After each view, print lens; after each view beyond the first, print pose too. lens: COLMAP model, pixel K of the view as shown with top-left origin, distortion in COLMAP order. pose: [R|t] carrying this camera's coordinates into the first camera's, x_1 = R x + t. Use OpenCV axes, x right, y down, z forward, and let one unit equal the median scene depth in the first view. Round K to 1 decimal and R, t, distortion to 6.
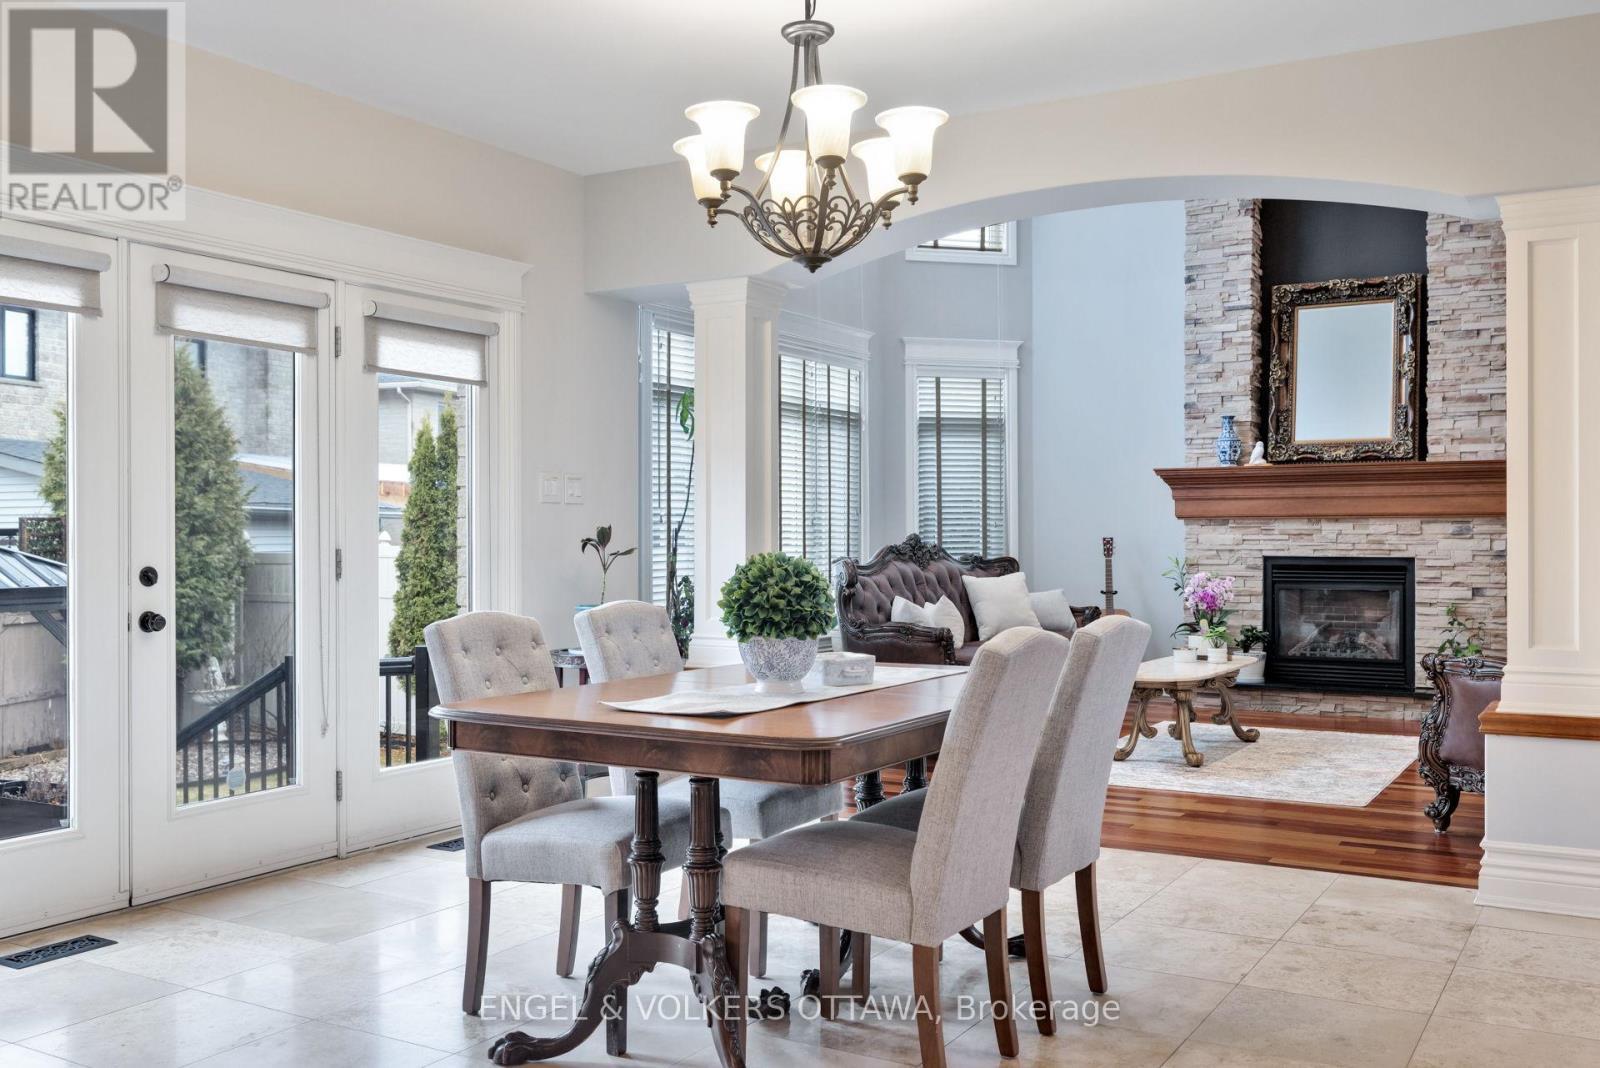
lens RADIAL K [[1455.0, 0, 803.7], [0, 1455.0, 542.9], [0, 0, 1]] dist [-0.010018, 0.000000]
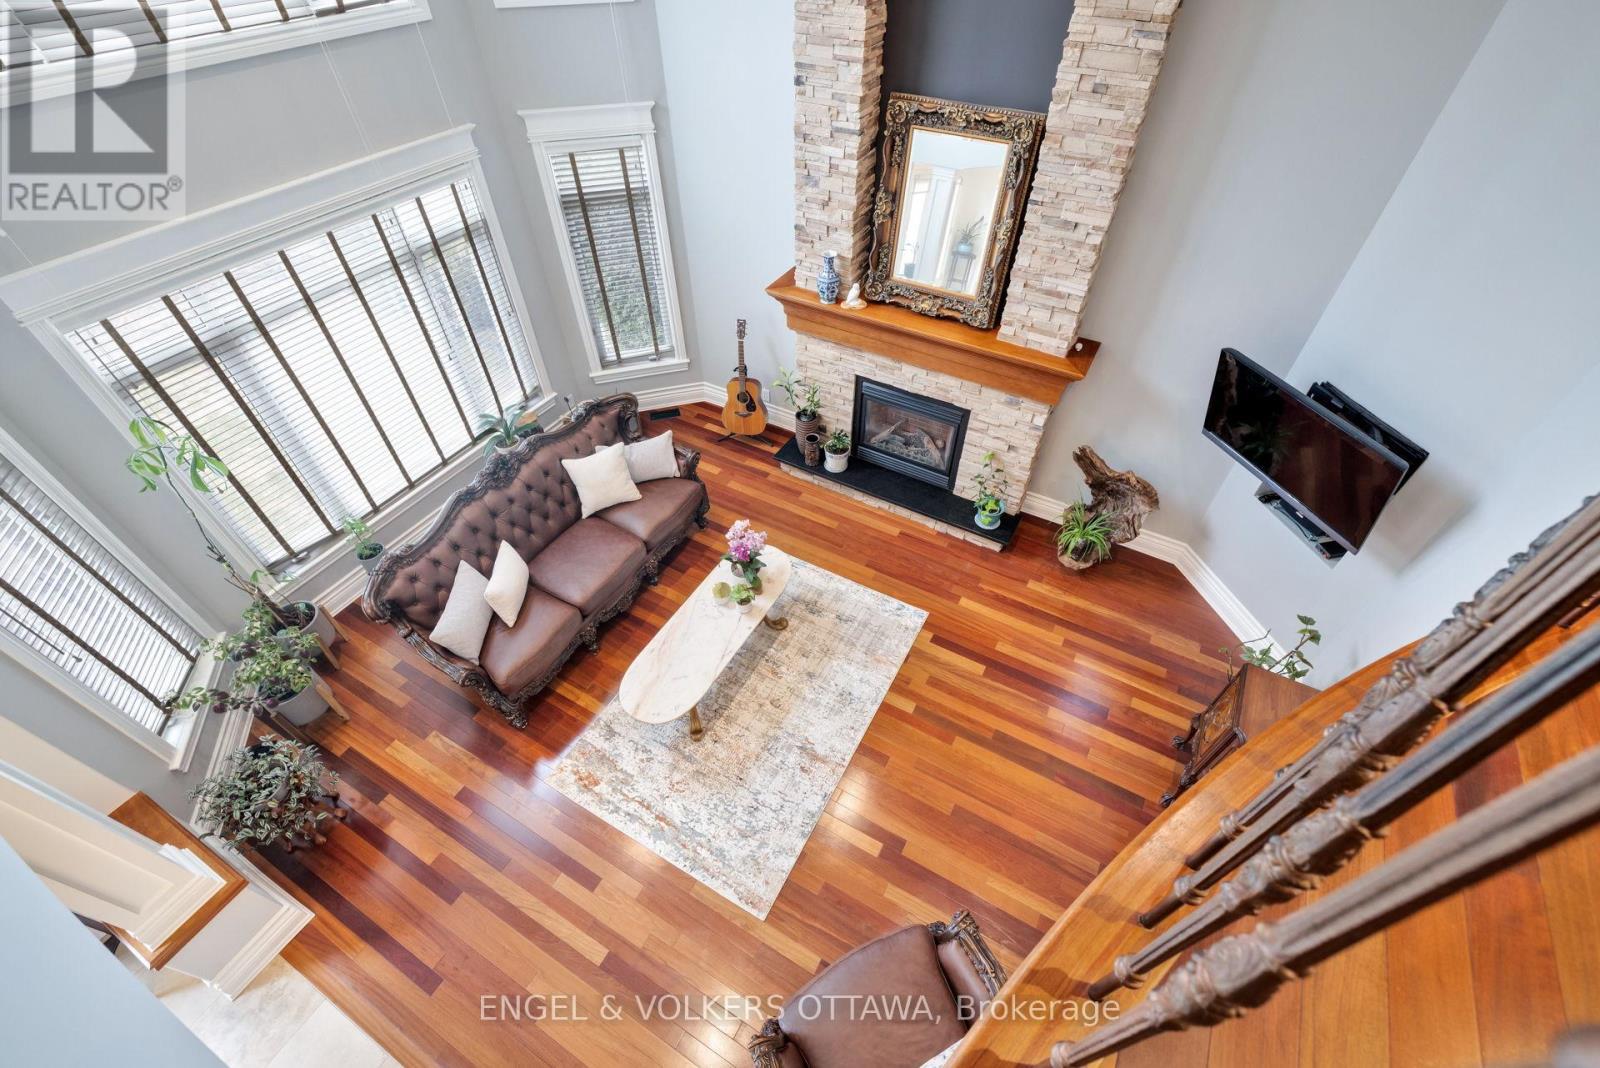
lens RADIAL K [[680.3, 0, 812.2], [0, 680.3, 539.1], [0, 0, 1]] dist [-0.001061, -0.000281]
pose [[0.999486, -0.015761, 0.027926, 0.262645], [-0.009242, 0.692337, 0.721515, -0.291843], [-0.030706, -0.721402, 0.691835, 0.524823]]
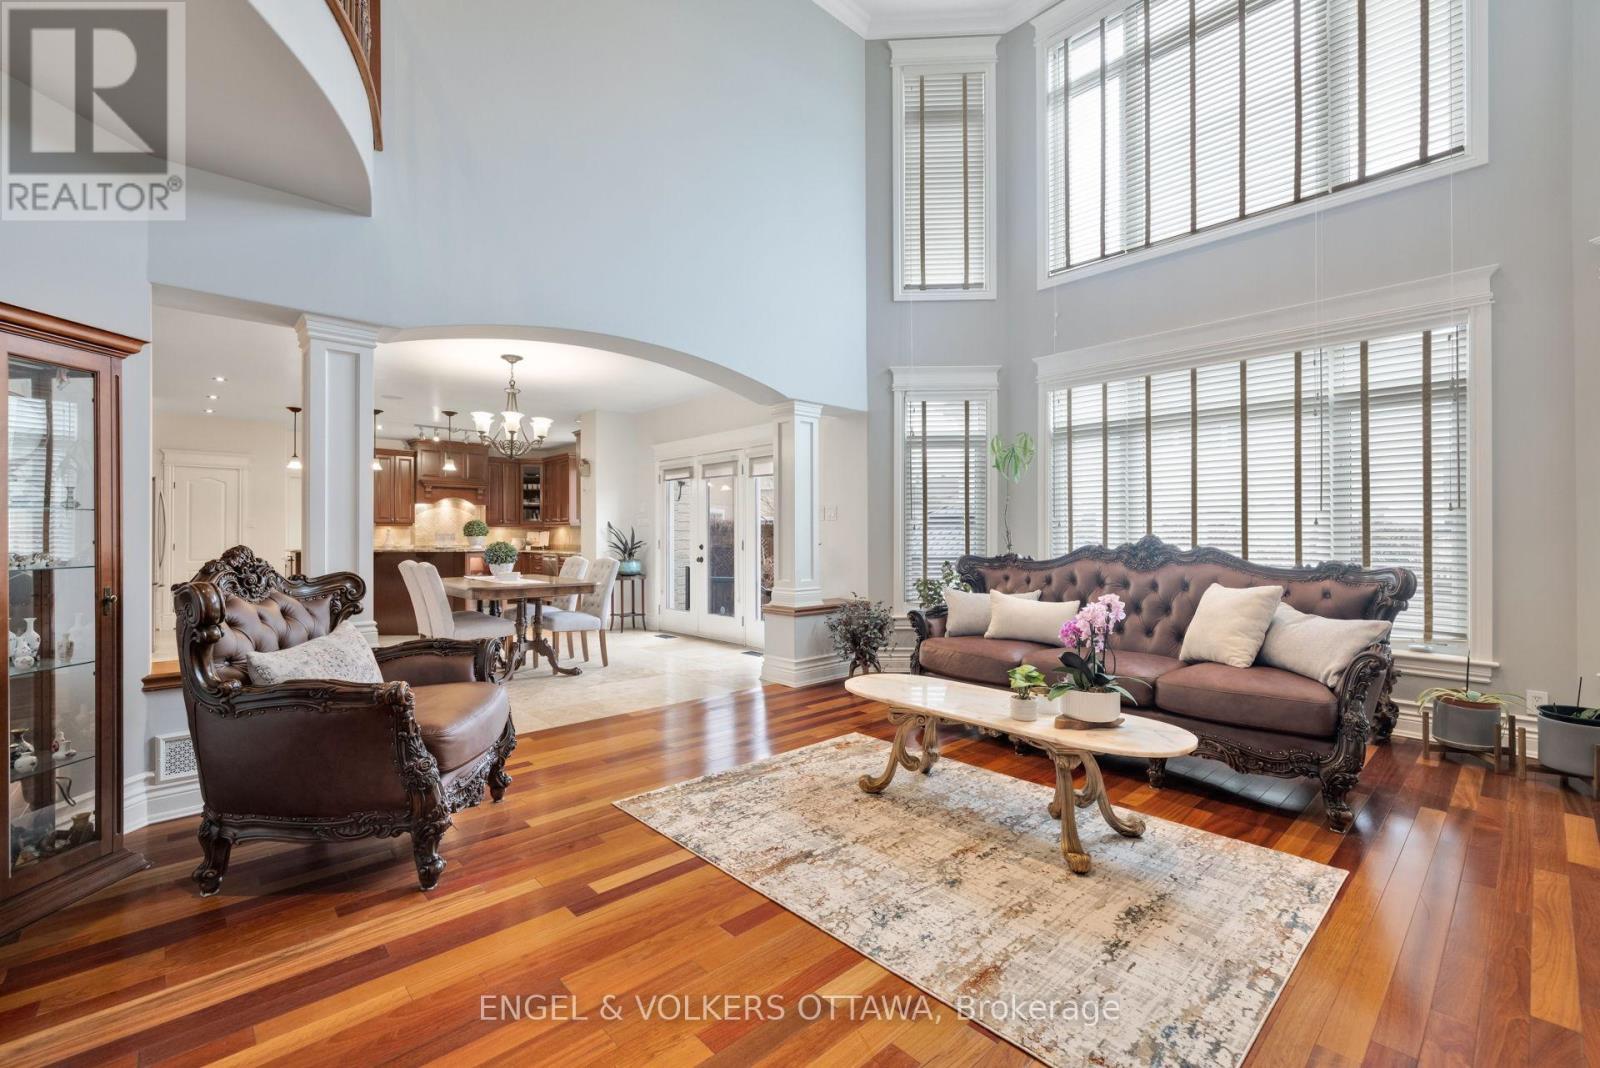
lens RADIAL K [[680.3, 0, 806.6], [0, 680.3, 528.4], [0, 0, 1]] dist [-0.001061, -0.000281]
pose [[-0.272825, 0.010102, -0.962011, 0.507678], [0.009641, 0.999923, 0.007766, -0.016004], [0.962015, -0.007156, -0.272901, 0.794506]]
